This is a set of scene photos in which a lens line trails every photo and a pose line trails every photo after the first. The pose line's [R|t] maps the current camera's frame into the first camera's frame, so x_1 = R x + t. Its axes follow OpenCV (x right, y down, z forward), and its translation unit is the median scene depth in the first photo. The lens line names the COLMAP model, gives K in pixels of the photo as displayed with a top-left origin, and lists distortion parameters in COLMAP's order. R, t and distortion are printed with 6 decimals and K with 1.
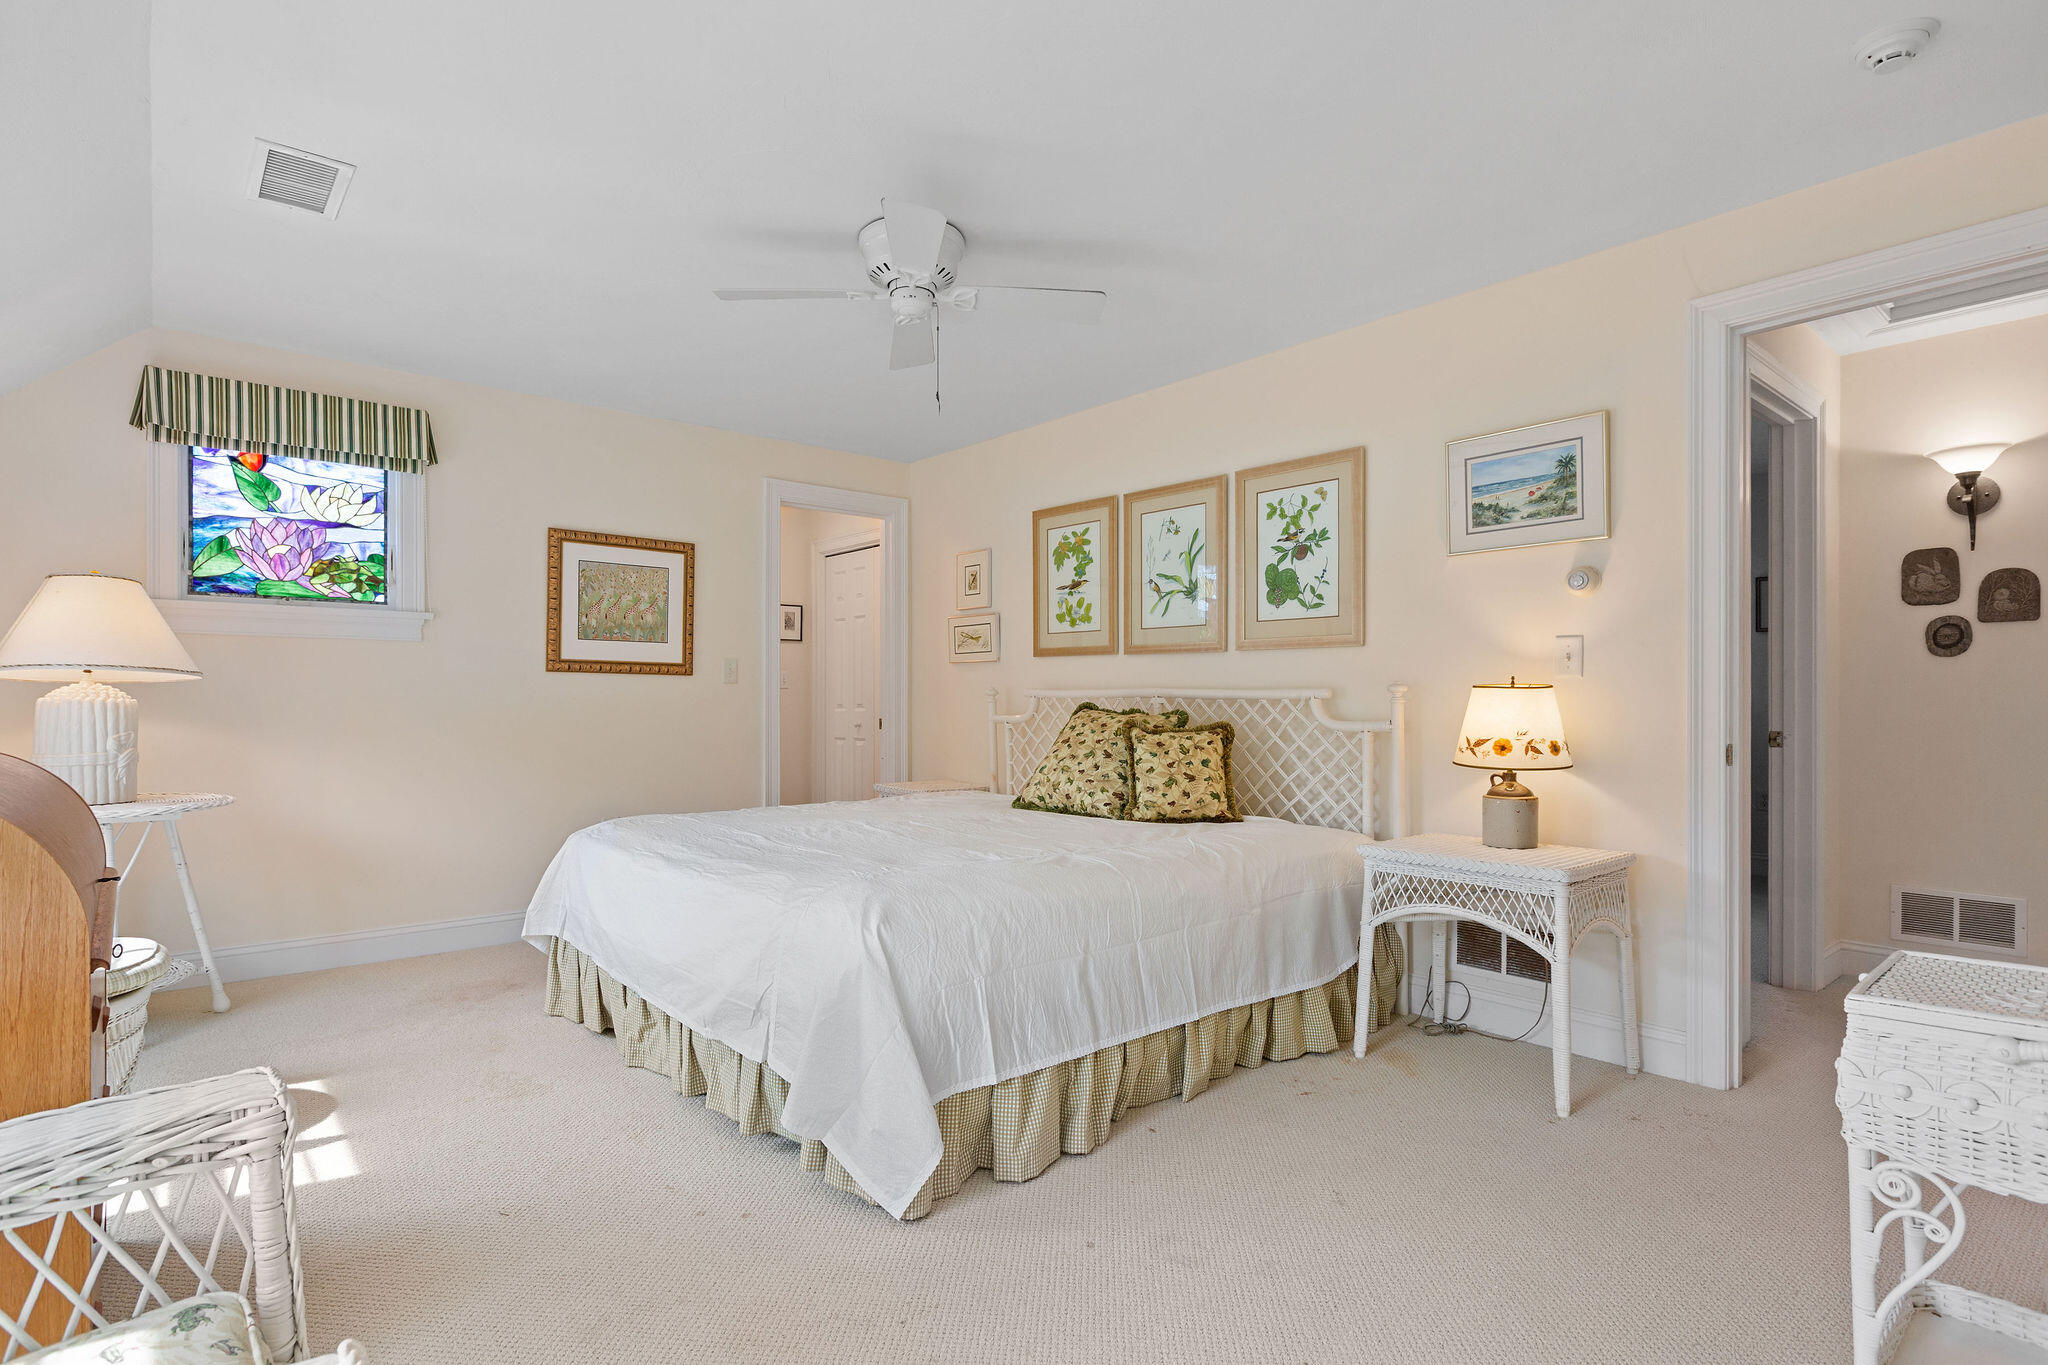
lens RADIAL K [[989.1, 0, 1029.1], [0, 989.1, 693.4], [0, 0, 1]] dist [-0.005248, -0.000298]
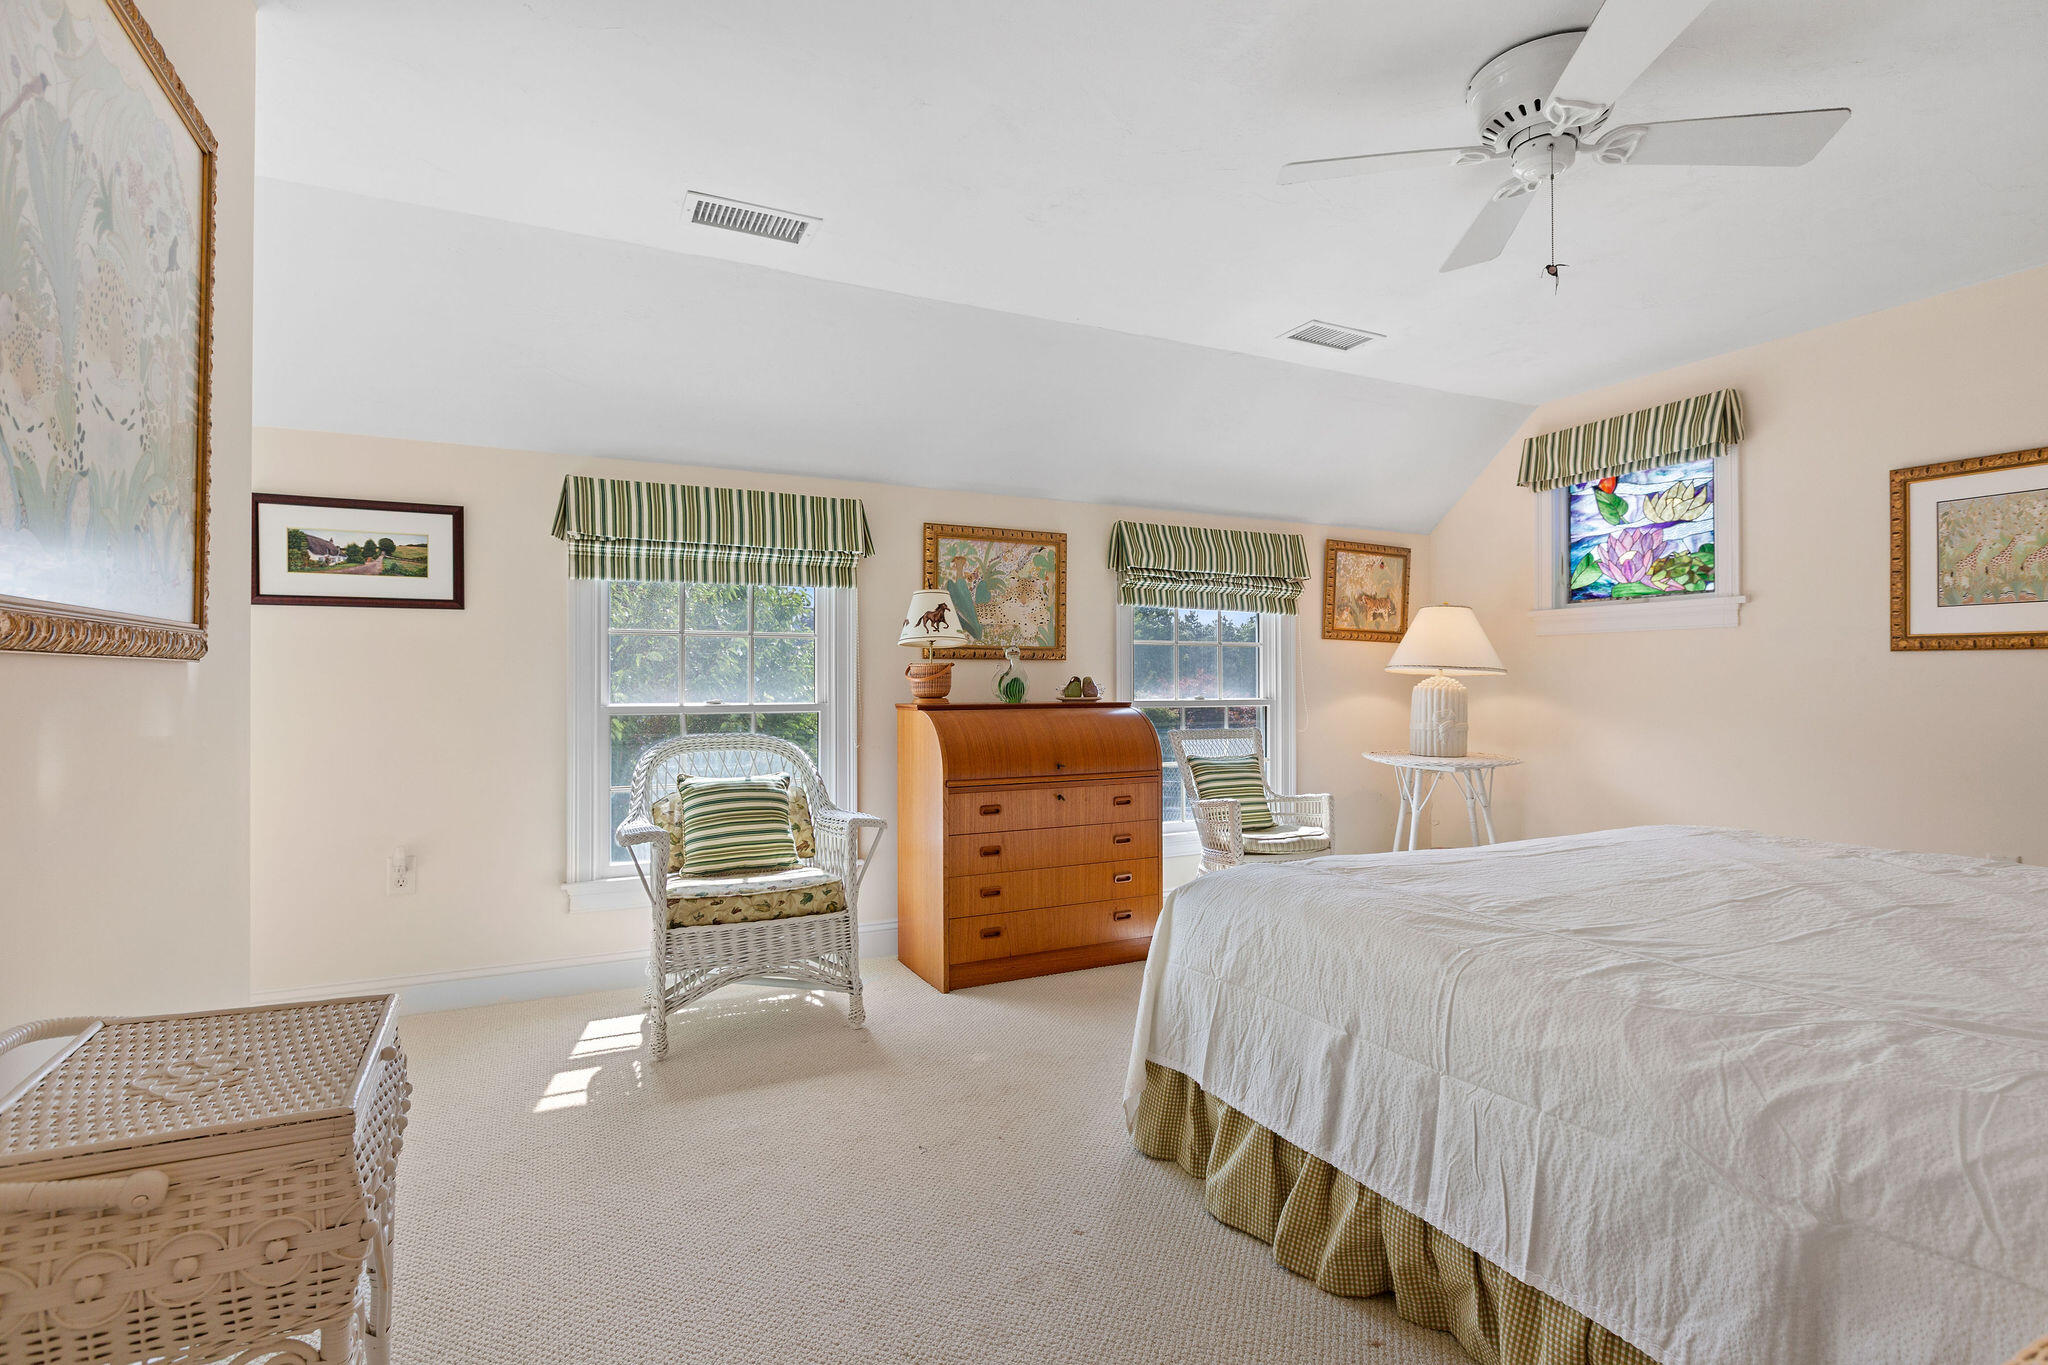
lens RADIAL K [[989.1, 0, 1023.5], [0, 989.1, 680.4], [0, 0, 1]] dist [-0.005248, -0.000298]
pose [[-0.261063, -0.002392, -0.965319, 0.551913], [0.007551, 0.999961, -0.004520, -0.000466], [0.965292, -0.008469, -0.261035, 0.634662]]
